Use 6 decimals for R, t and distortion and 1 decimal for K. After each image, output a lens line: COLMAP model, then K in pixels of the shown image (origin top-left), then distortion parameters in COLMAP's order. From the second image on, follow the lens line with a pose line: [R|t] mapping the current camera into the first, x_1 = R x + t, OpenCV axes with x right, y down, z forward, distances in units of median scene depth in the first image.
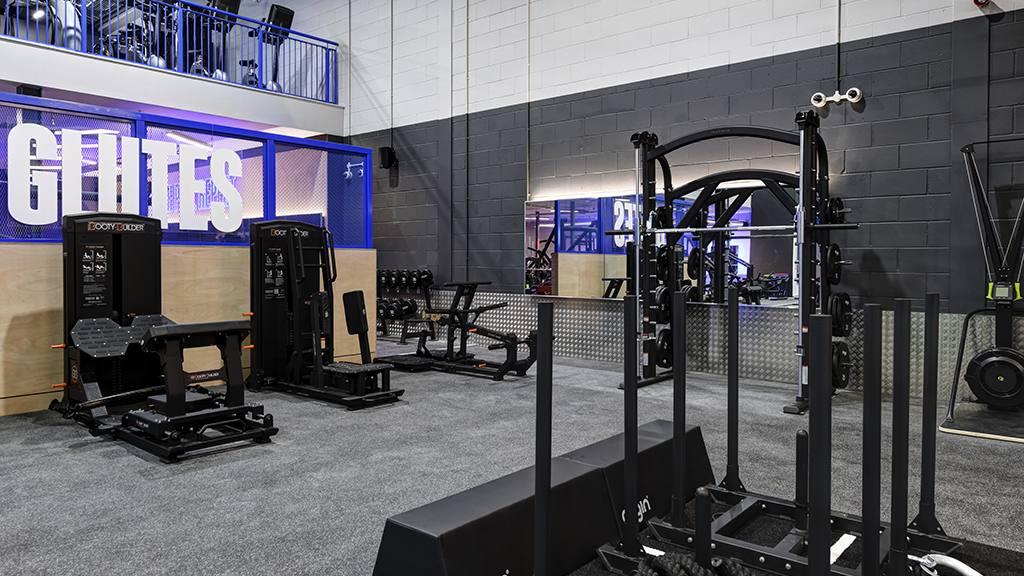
lens RADIAL K [[693.4, 0, 512.0], [0, 693.4, 288.0], [0, 0, 1]] dist [-0.001535, -0.000717]
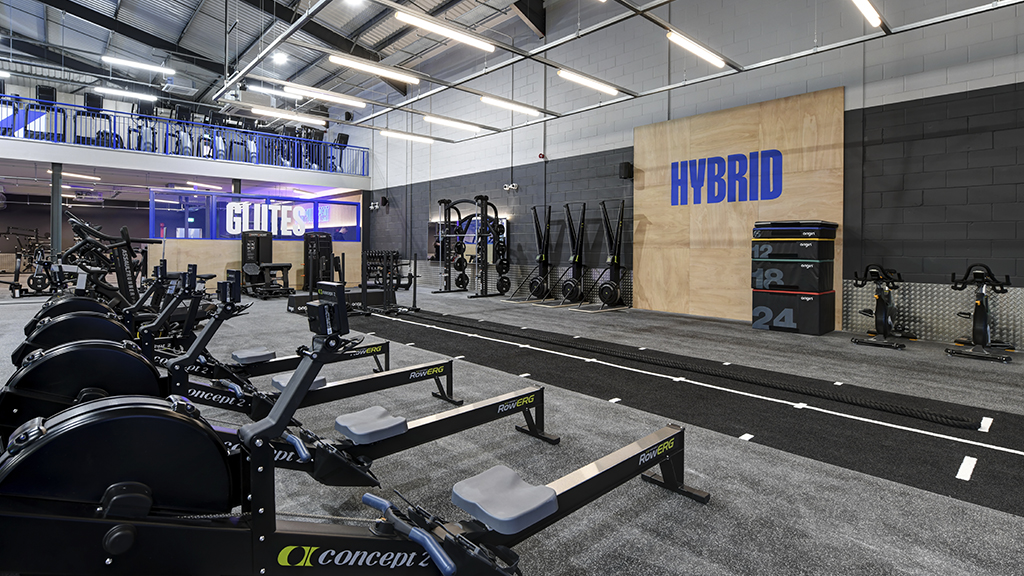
lens RADIAL K [[490.9, 0, 510.1], [0, 490.9, 253.9], [0, 0, 1]] dist [-0.010926, -0.000399]
pose [[0.993662, 0.005462, -0.112278, 0.617252], [-0.008602, 0.999585, -0.027495, 0.037302], [0.112082, 0.028286, 0.993296, -0.815114]]
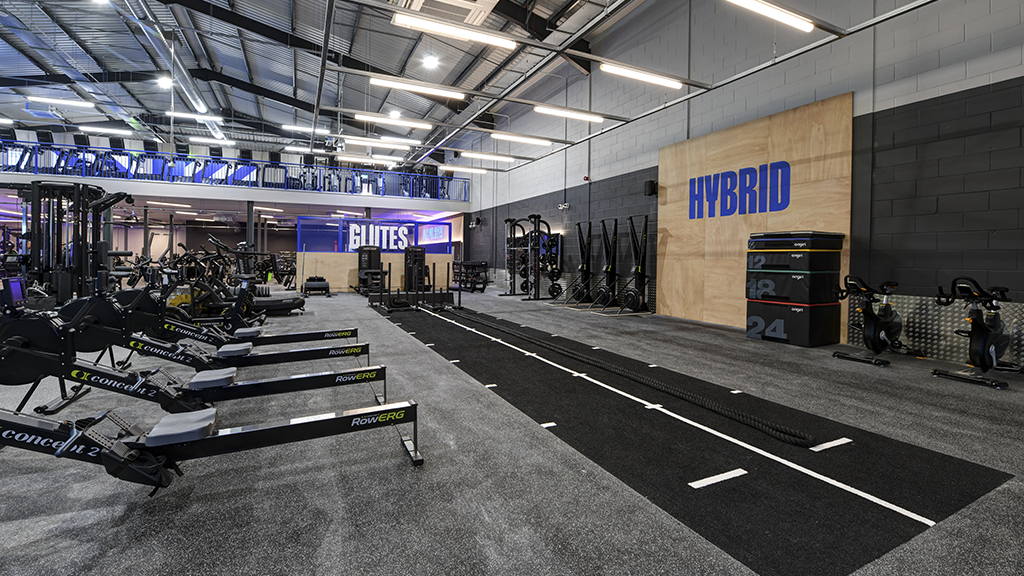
lens RADIAL K [[417.5, 0, 507.8], [0, 417.5, 268.1], [0, 0, 1]] dist [-0.010026, -0.004938]
pose [[0.919376, 0.014053, -0.393129, 0.905803], [-0.021188, 0.999680, -0.013816, 0.035073], [0.392809, 0.021032, 0.919380, -0.759993]]
